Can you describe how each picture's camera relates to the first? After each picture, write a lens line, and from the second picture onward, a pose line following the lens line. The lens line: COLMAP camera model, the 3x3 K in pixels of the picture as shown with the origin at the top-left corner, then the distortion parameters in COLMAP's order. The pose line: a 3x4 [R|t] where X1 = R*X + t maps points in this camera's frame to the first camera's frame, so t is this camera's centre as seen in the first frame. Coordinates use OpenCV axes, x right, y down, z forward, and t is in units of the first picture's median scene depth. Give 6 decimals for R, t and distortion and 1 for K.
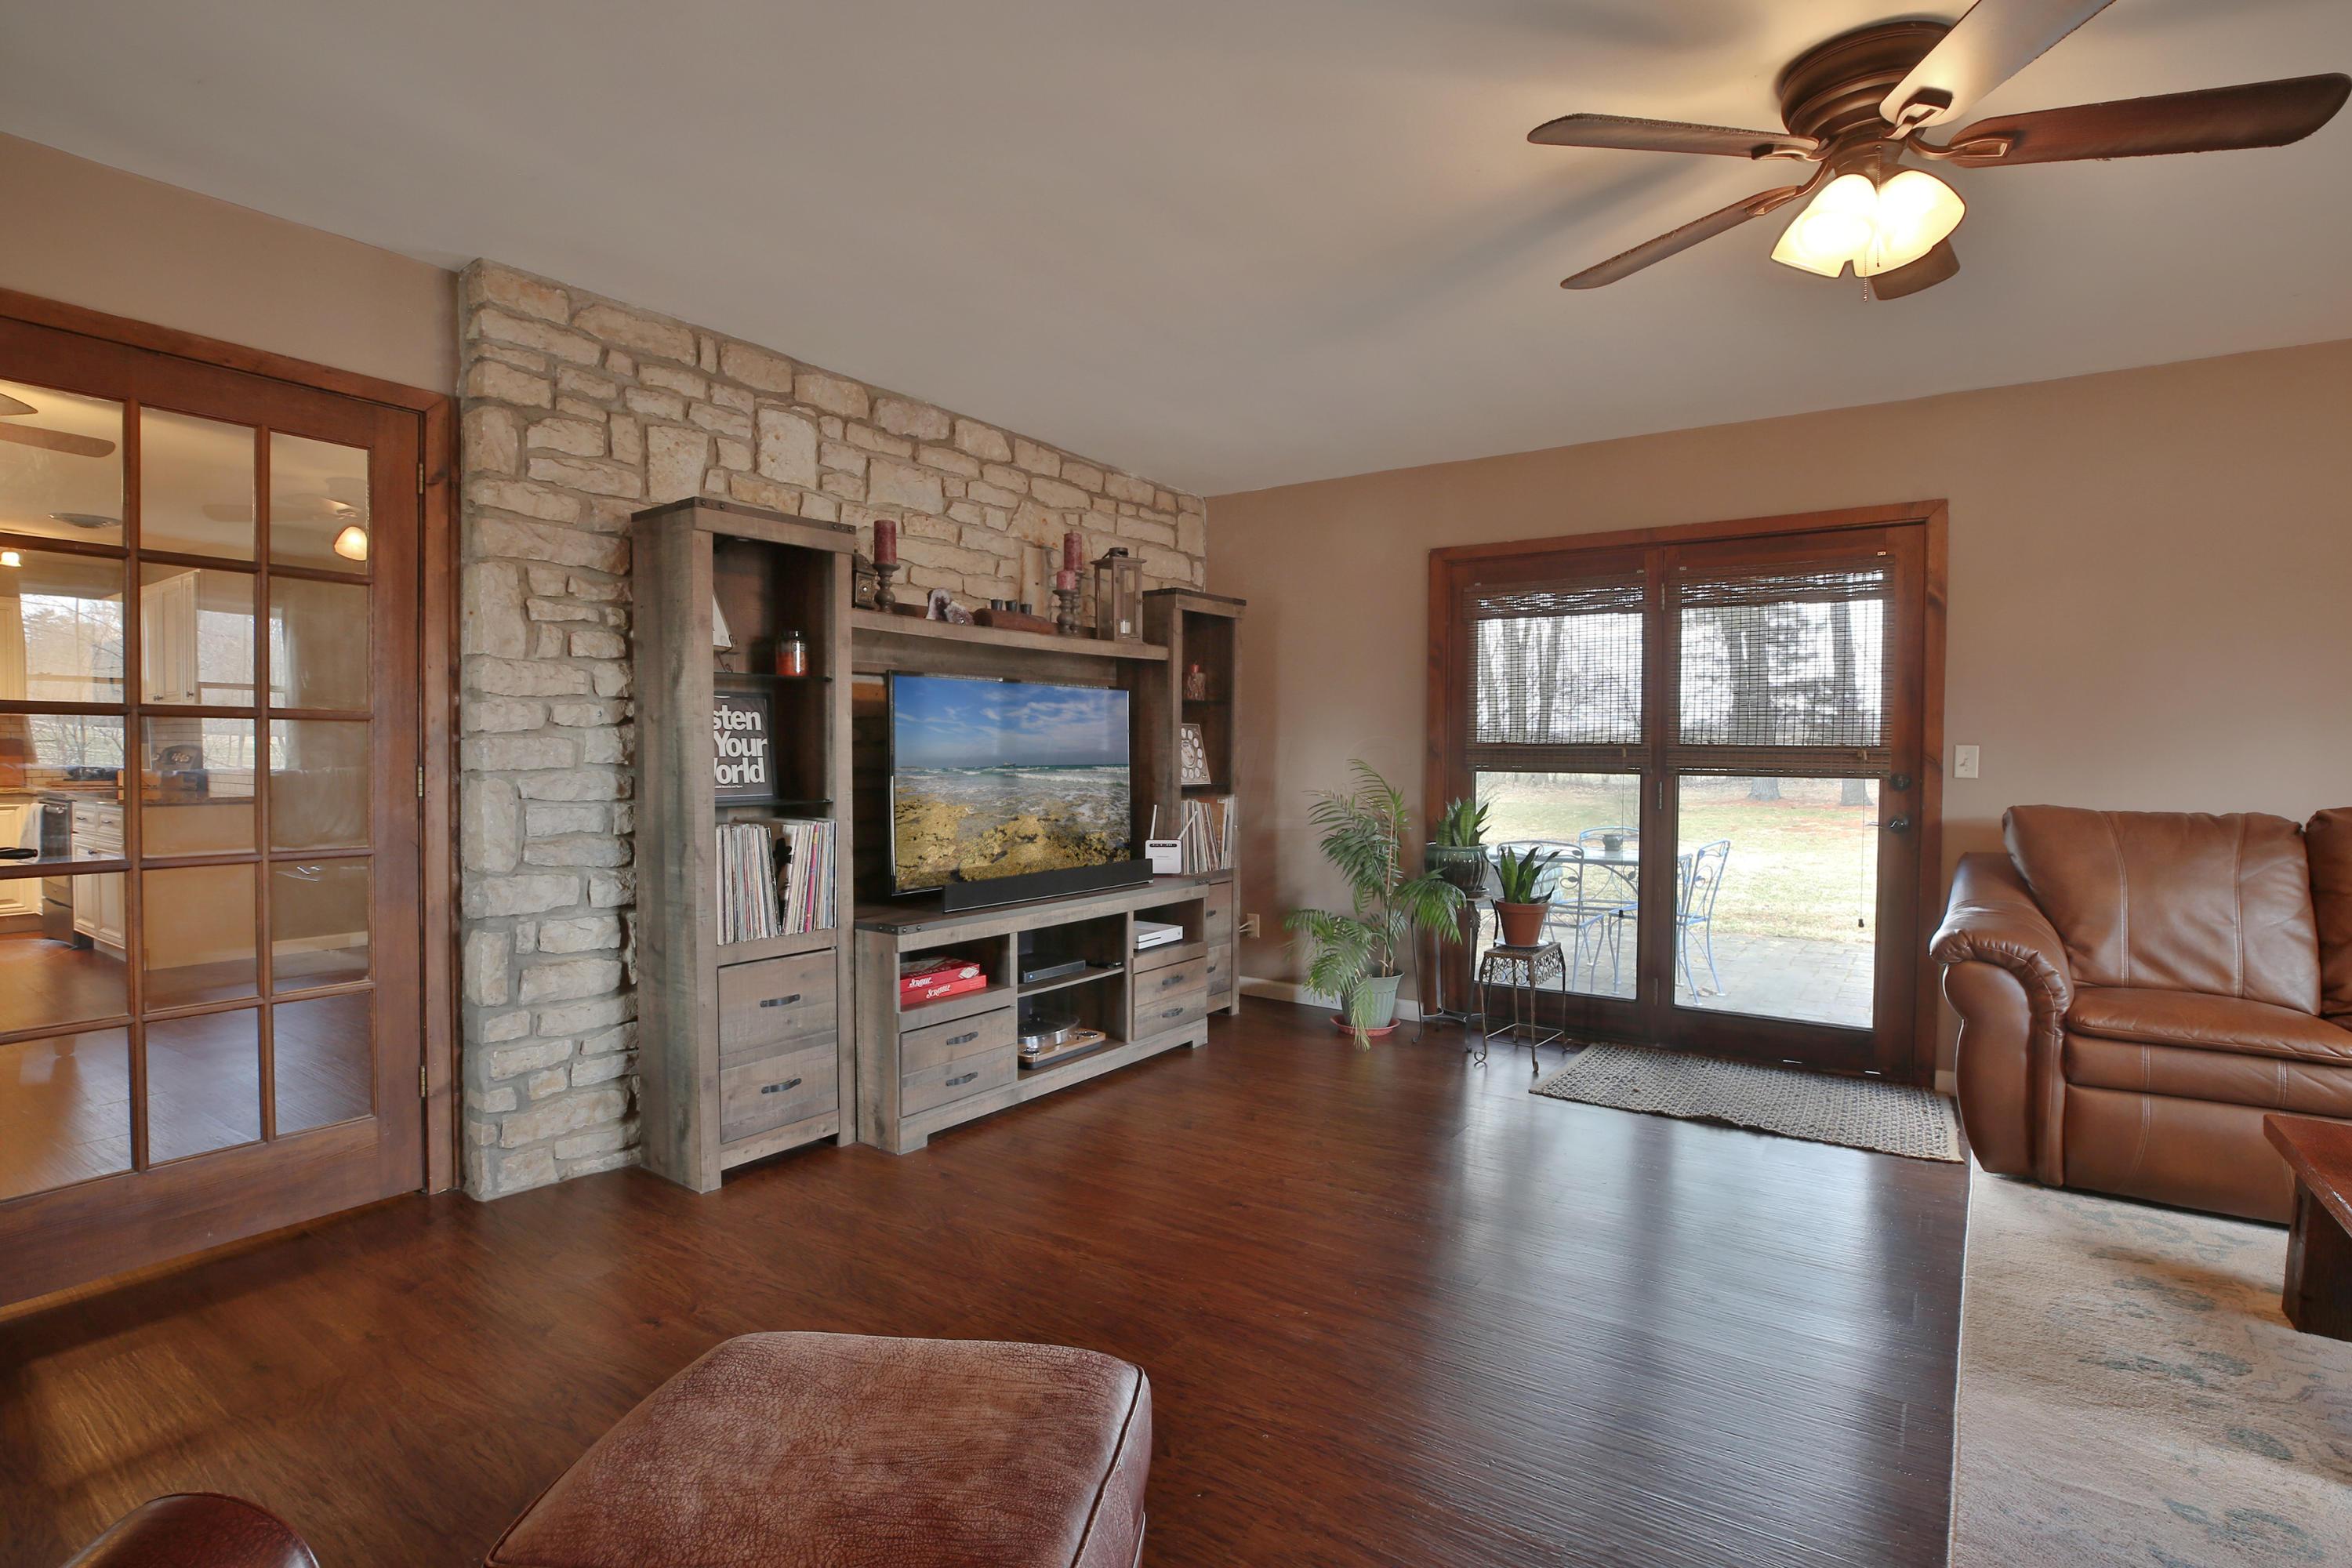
lens RADIAL K [[1142.6, 0, 1164.4], [0, 1142.6, 776.9], [0, 0, 1]] dist [-0.042452, 0.014459]
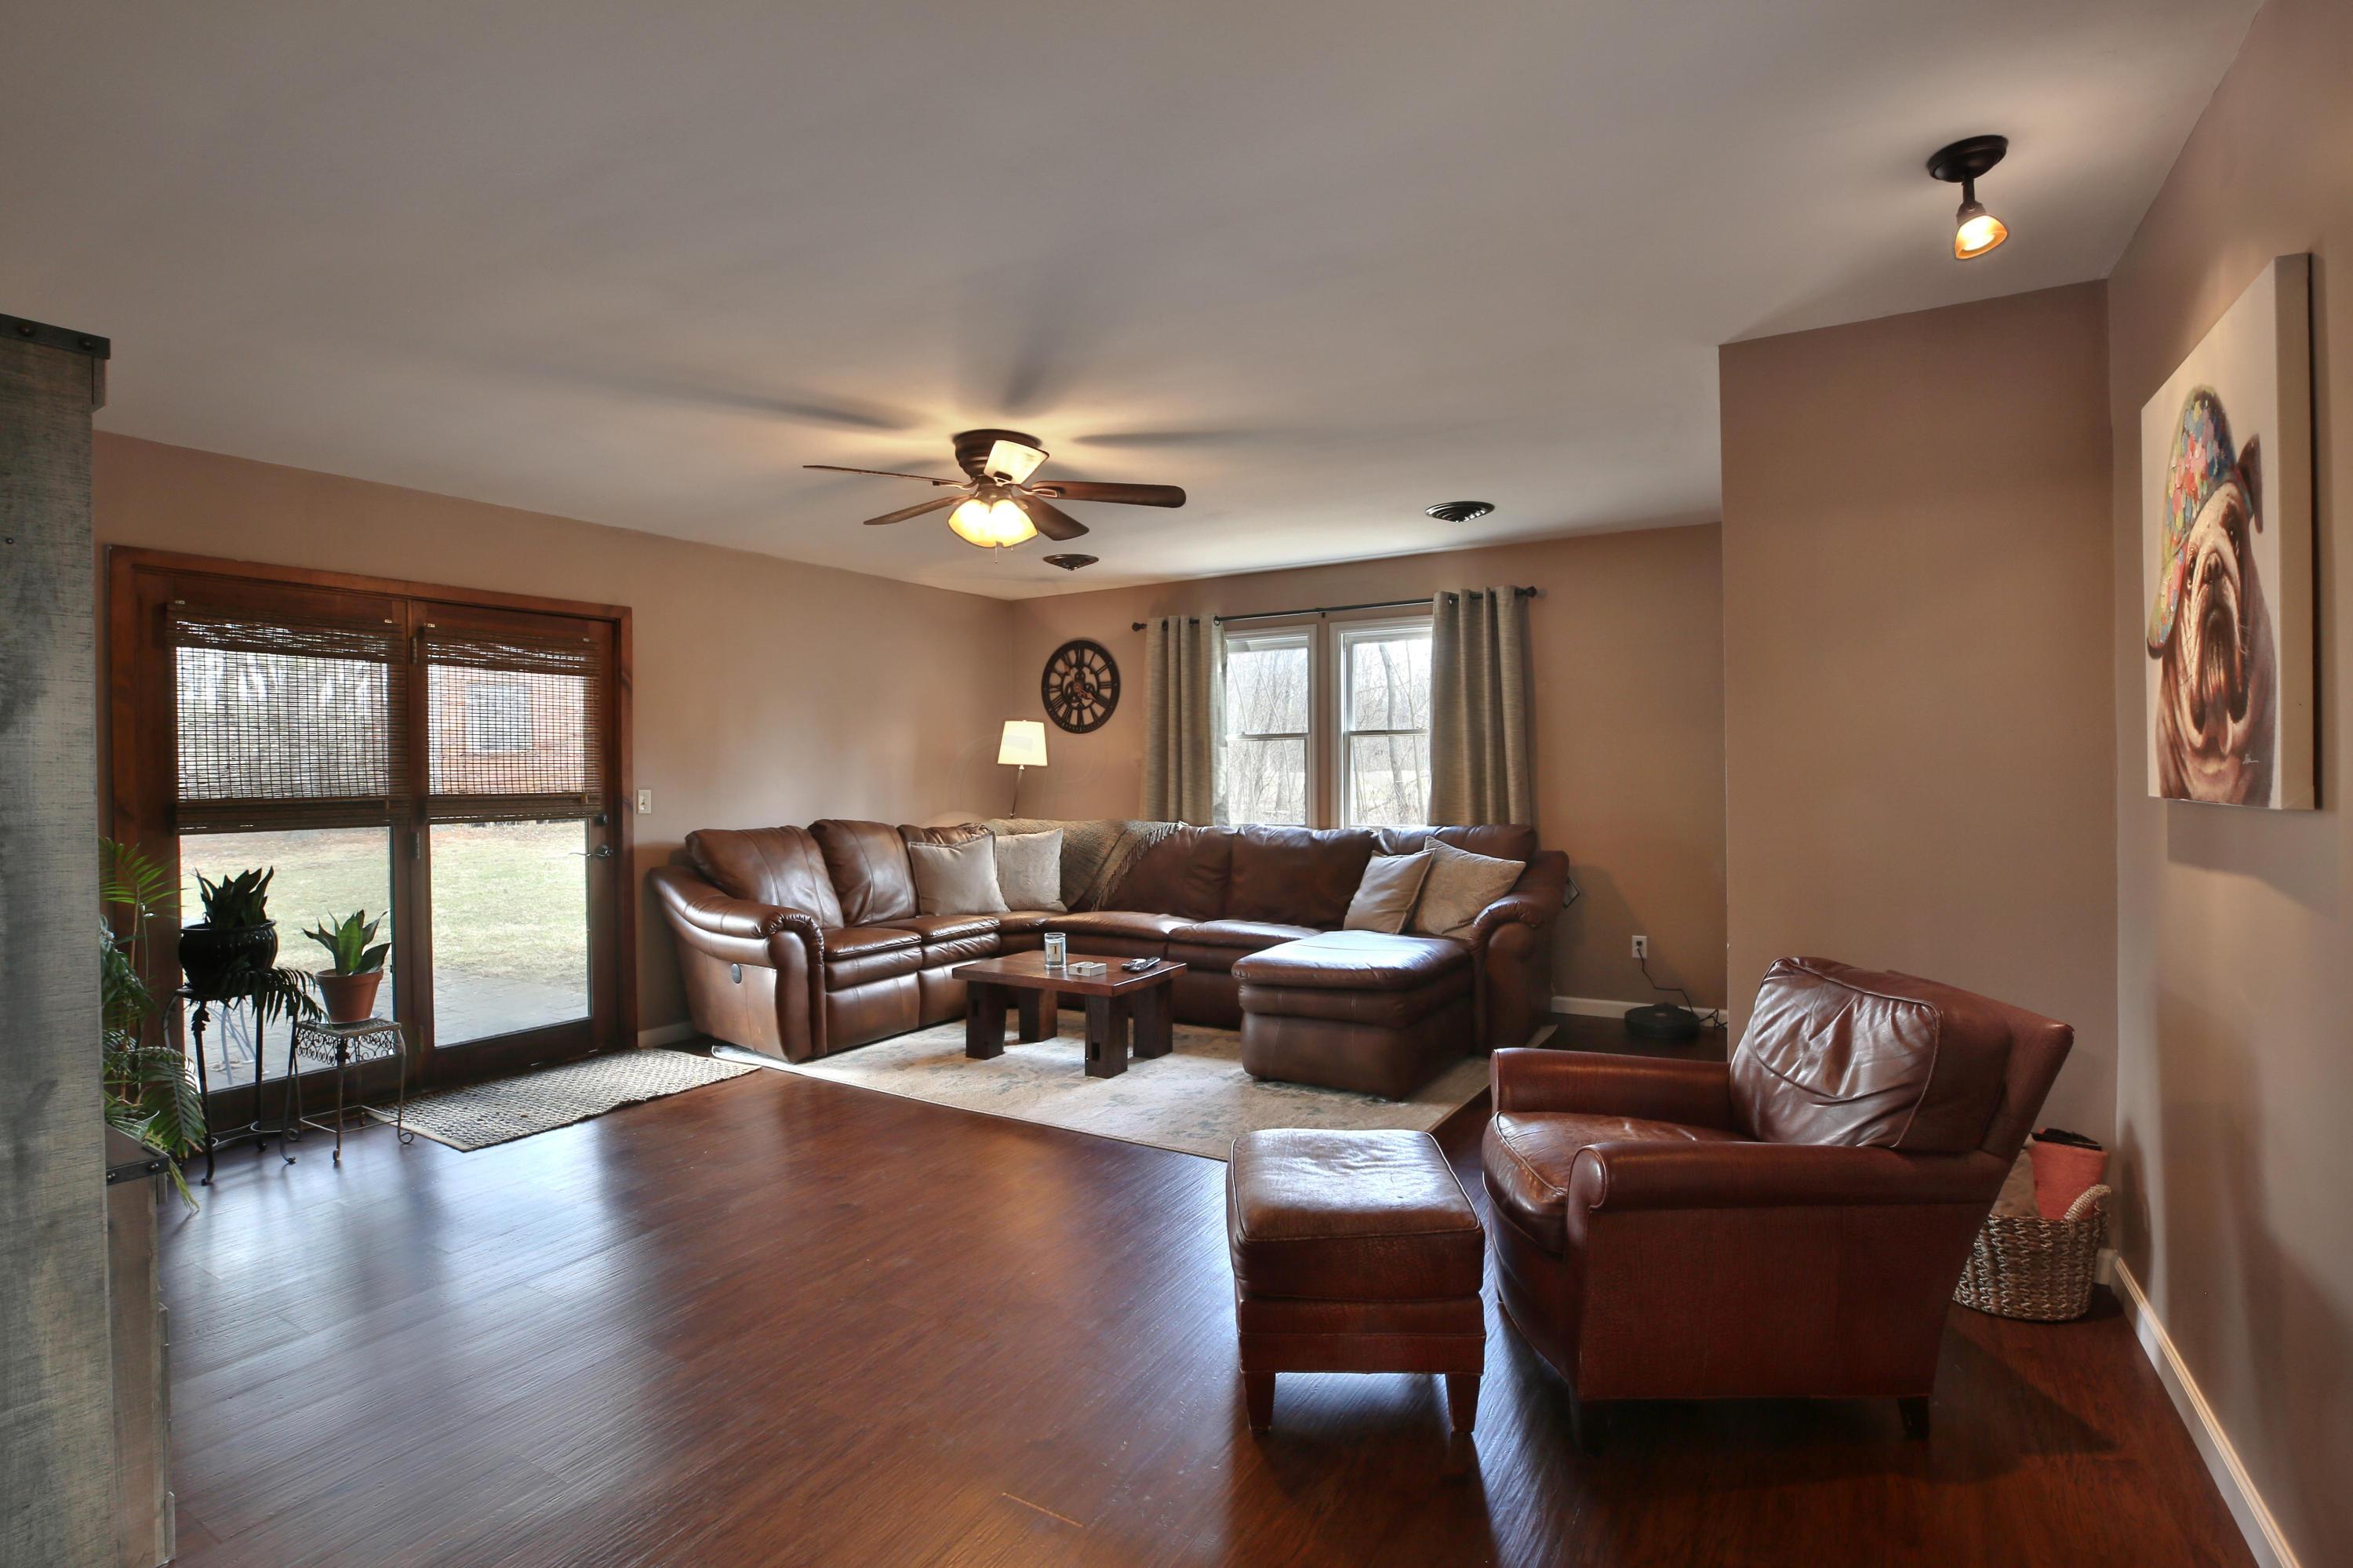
lens RADIAL K [[1143.1, 0, 1164.9], [0, 1143.1, 776.9], [0, 0, 1]] dist [-0.042452, 0.014459]
pose [[-0.078763, -0.015567, 0.996772, -0.679447], [0.032294, 0.999313, 0.018158, -0.045832], [-0.996370, 0.033620, -0.078207, 0.449277]]
